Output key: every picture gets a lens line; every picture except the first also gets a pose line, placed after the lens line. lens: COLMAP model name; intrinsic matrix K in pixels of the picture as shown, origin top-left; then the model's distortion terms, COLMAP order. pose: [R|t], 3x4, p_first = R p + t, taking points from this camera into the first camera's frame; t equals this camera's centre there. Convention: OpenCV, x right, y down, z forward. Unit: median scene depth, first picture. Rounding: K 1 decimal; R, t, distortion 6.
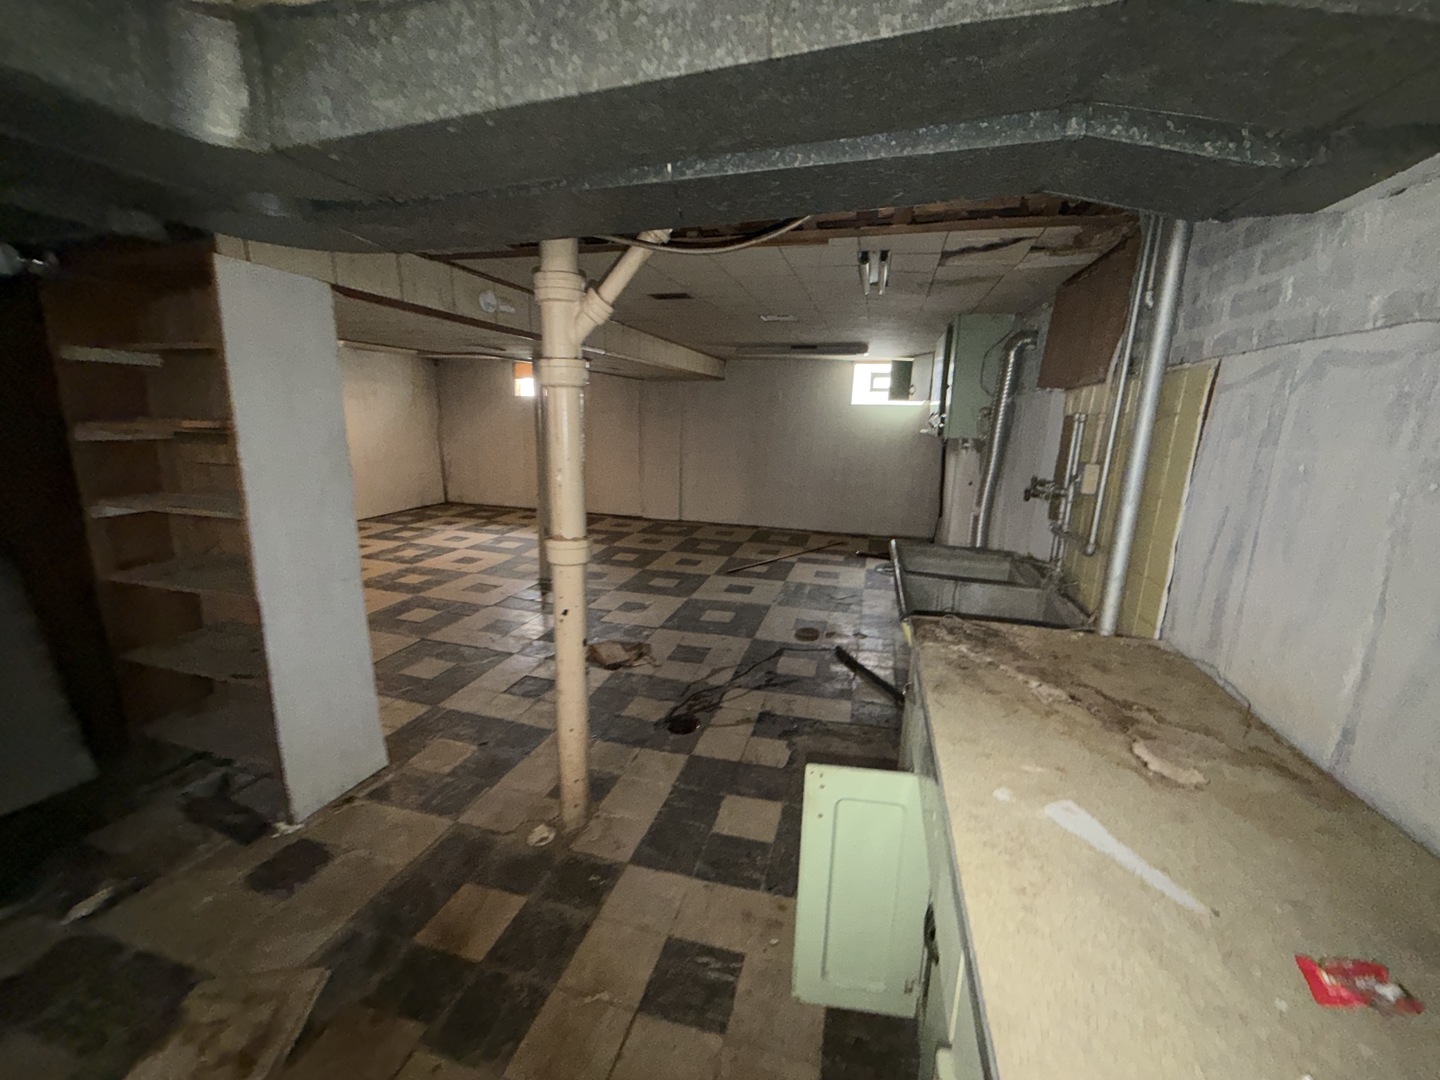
lens RADIAL K [[578.0, 0, 720.0], [0, 578.0, 540.0], [0, 0, 1]] dist [0.005353, 0.000277]
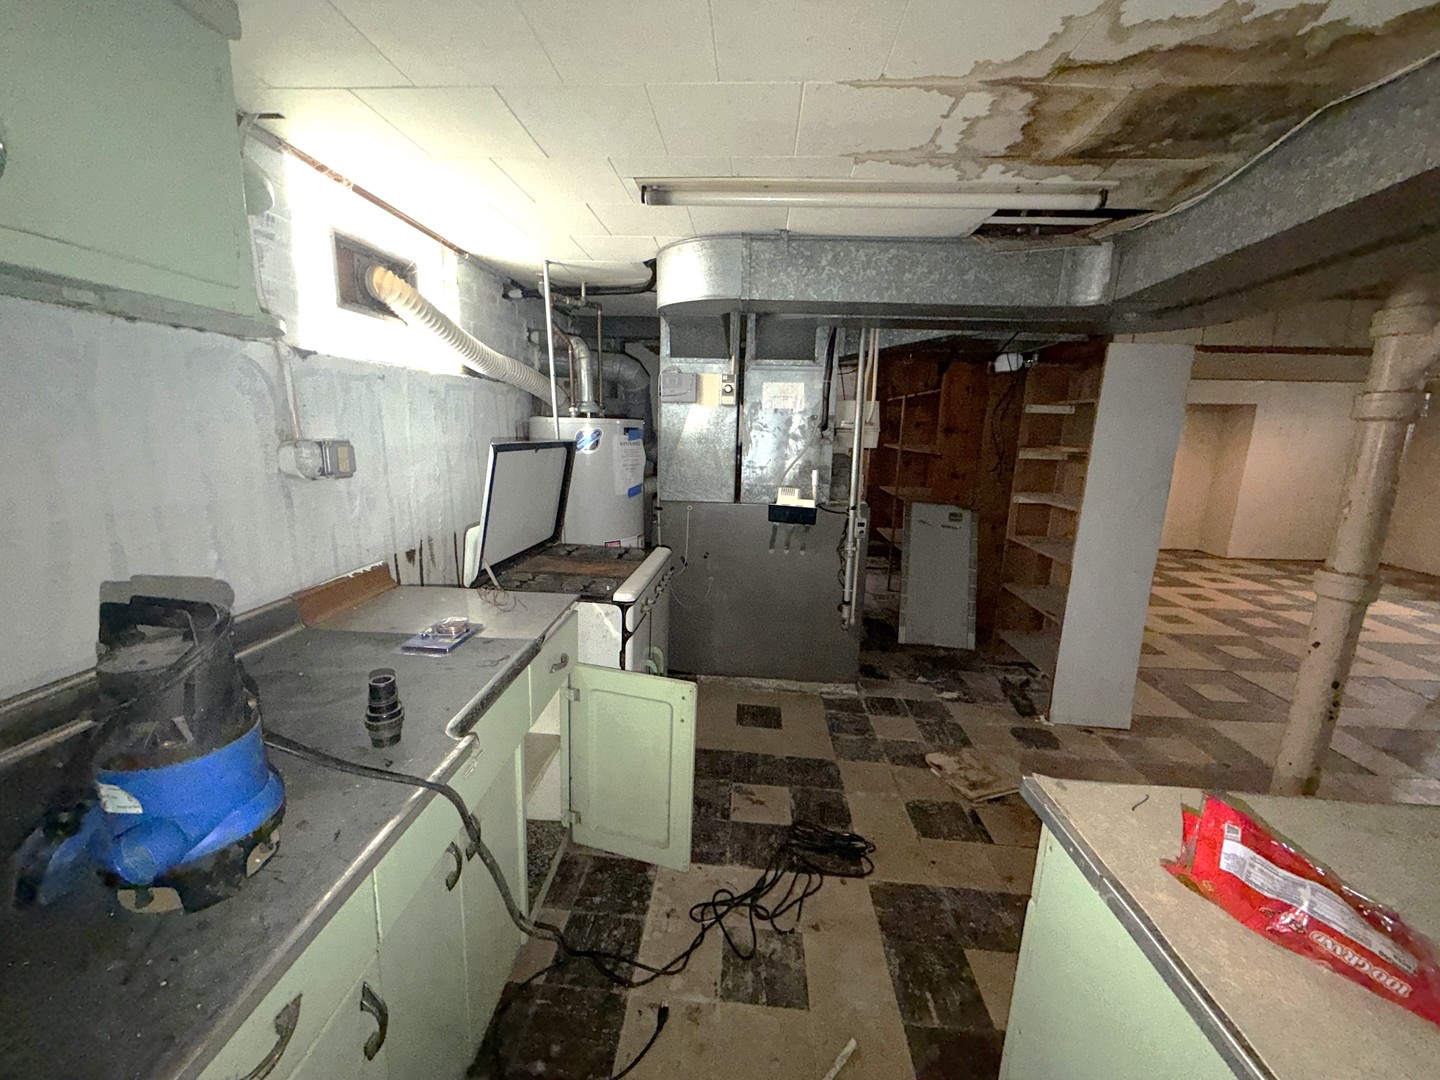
lens RADIAL K [[569.3, 0, 715.1], [0, 569.3, 536.3], [0, 0, 1]] dist [0.000157, -0.000400]
pose [[0.205281, 0.167499, -0.964263, 0.173988], [-0.228379, 0.966245, 0.119224, 0.026182], [0.951684, 0.195743, 0.236605, -0.101005]]
